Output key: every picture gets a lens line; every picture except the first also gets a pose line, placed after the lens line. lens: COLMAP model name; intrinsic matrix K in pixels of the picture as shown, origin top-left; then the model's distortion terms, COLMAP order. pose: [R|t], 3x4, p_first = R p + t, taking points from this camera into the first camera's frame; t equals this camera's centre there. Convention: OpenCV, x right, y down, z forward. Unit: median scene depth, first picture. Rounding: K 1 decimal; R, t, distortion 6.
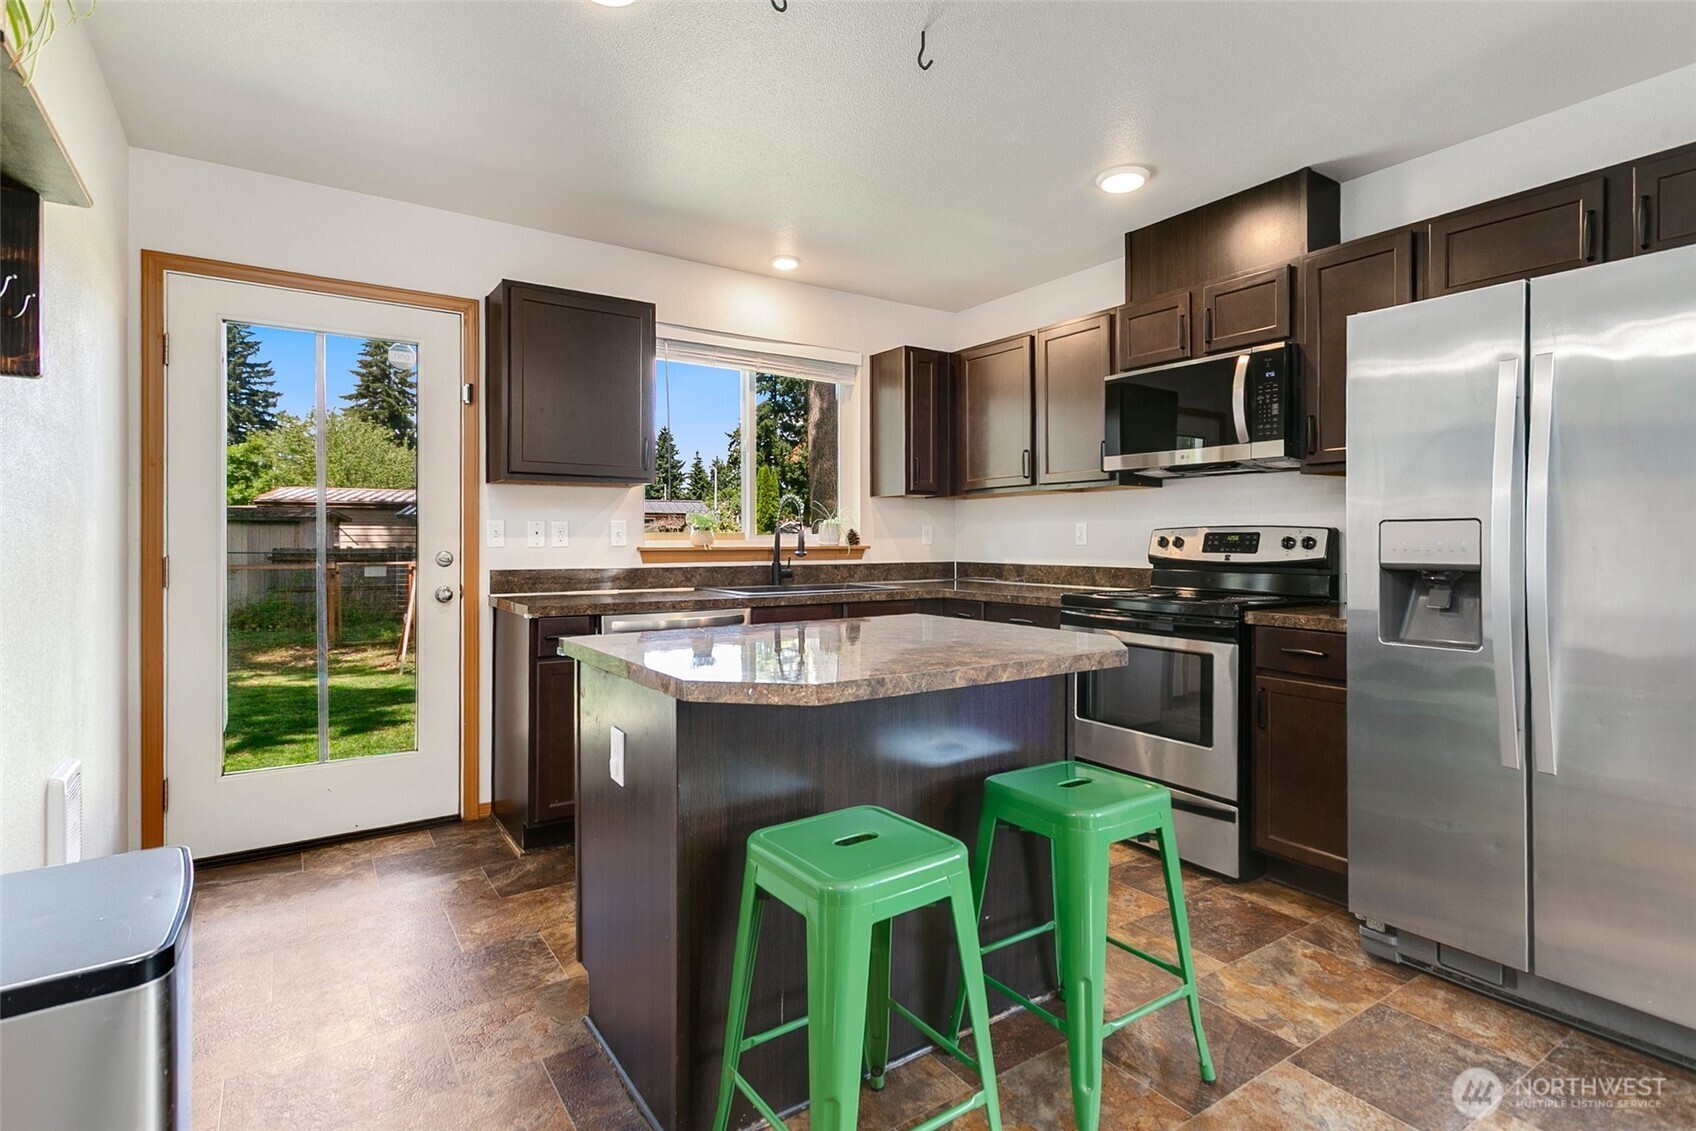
lens RADIAL K [[839.9, 0, 878.0], [0, 839.9, 539.1], [0, 0, 1]] dist [0.003959, 0.000654]
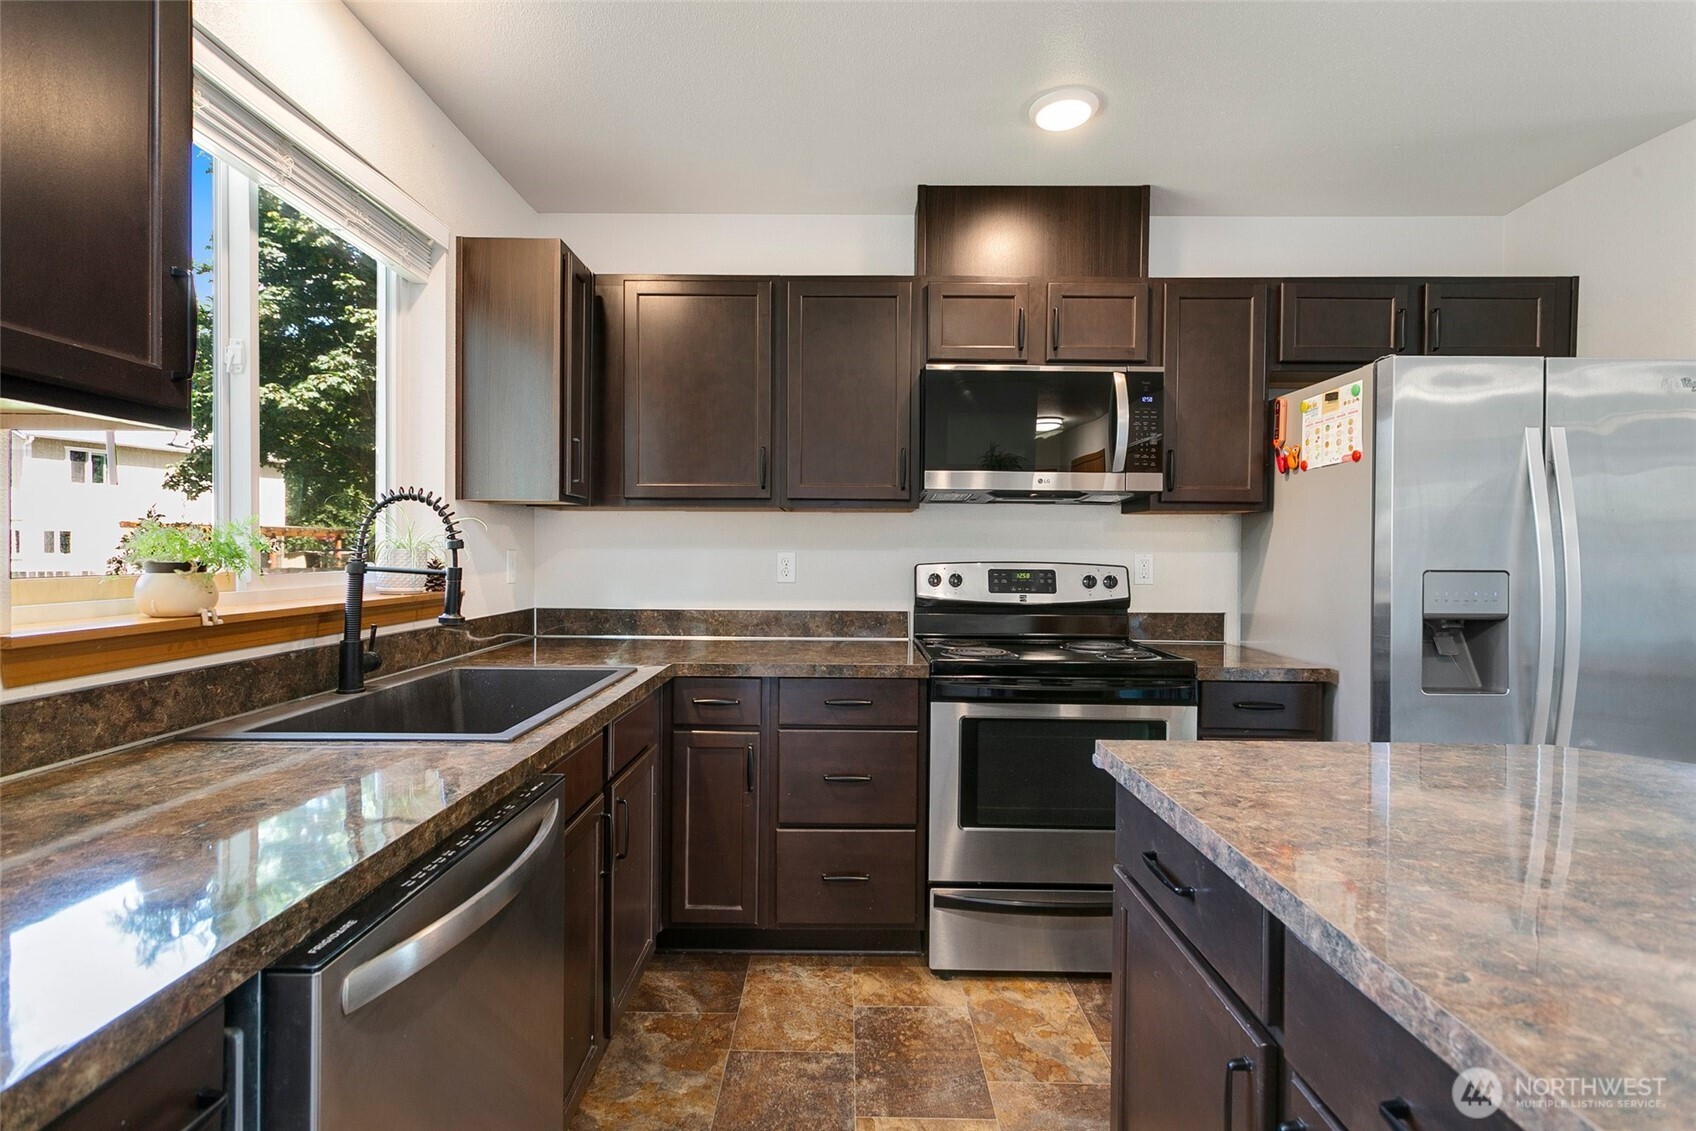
lens RADIAL K [[807.7, 0, 841.2], [0, 807.7, 558.6], [0, 0, 1]] dist [0.004041, 0.000888]
pose [[0.588434, -0.000991, 0.808544, -0.384402], [-0.010283, 0.999909, 0.008710, -0.025172], [-0.808480, -0.013440, 0.588371, 0.665578]]
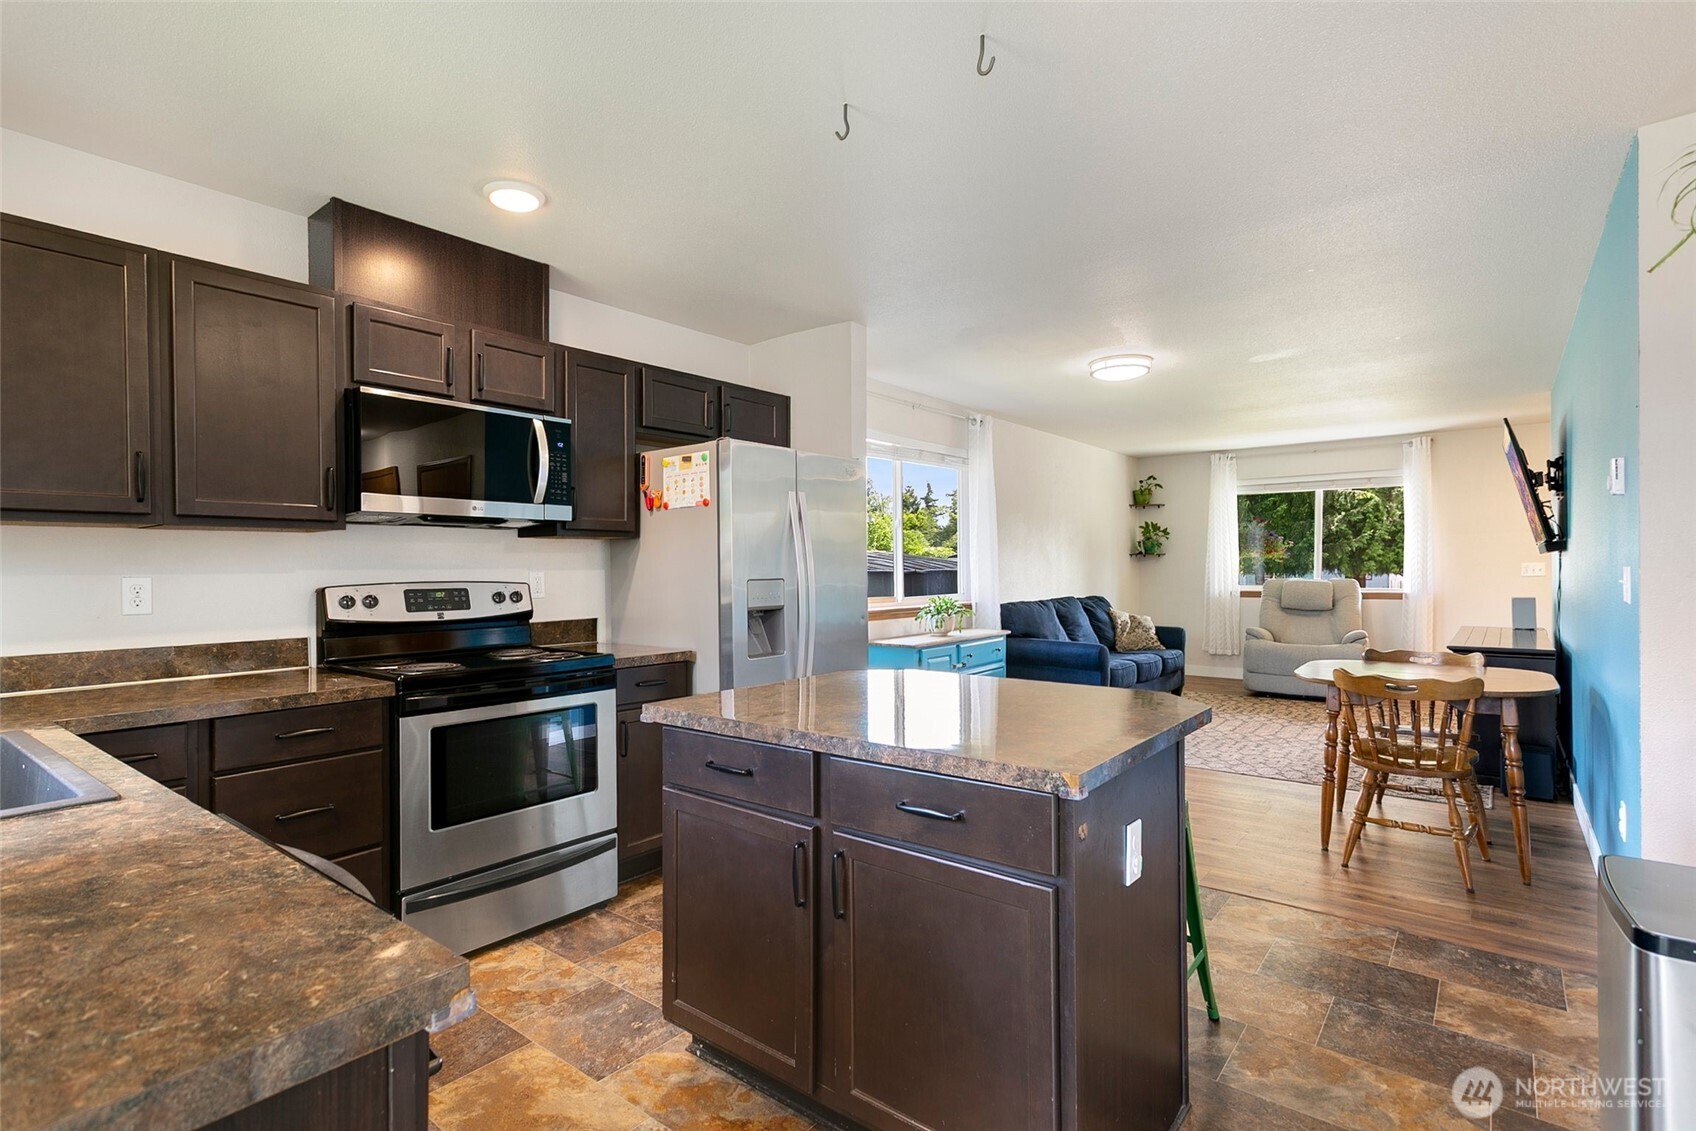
lens RADIAL K [[812.4, 0, 845.3], [0, 812.4, 564.0], [0, 0, 1]] dist [0.002991, 0.000857]
pose [[-0.273162, 0.006660, 0.961945, -0.584498], [0.006660, 0.999965, -0.005032, -0.028246], [-0.961945, 0.005032, -0.273197, 0.824556]]
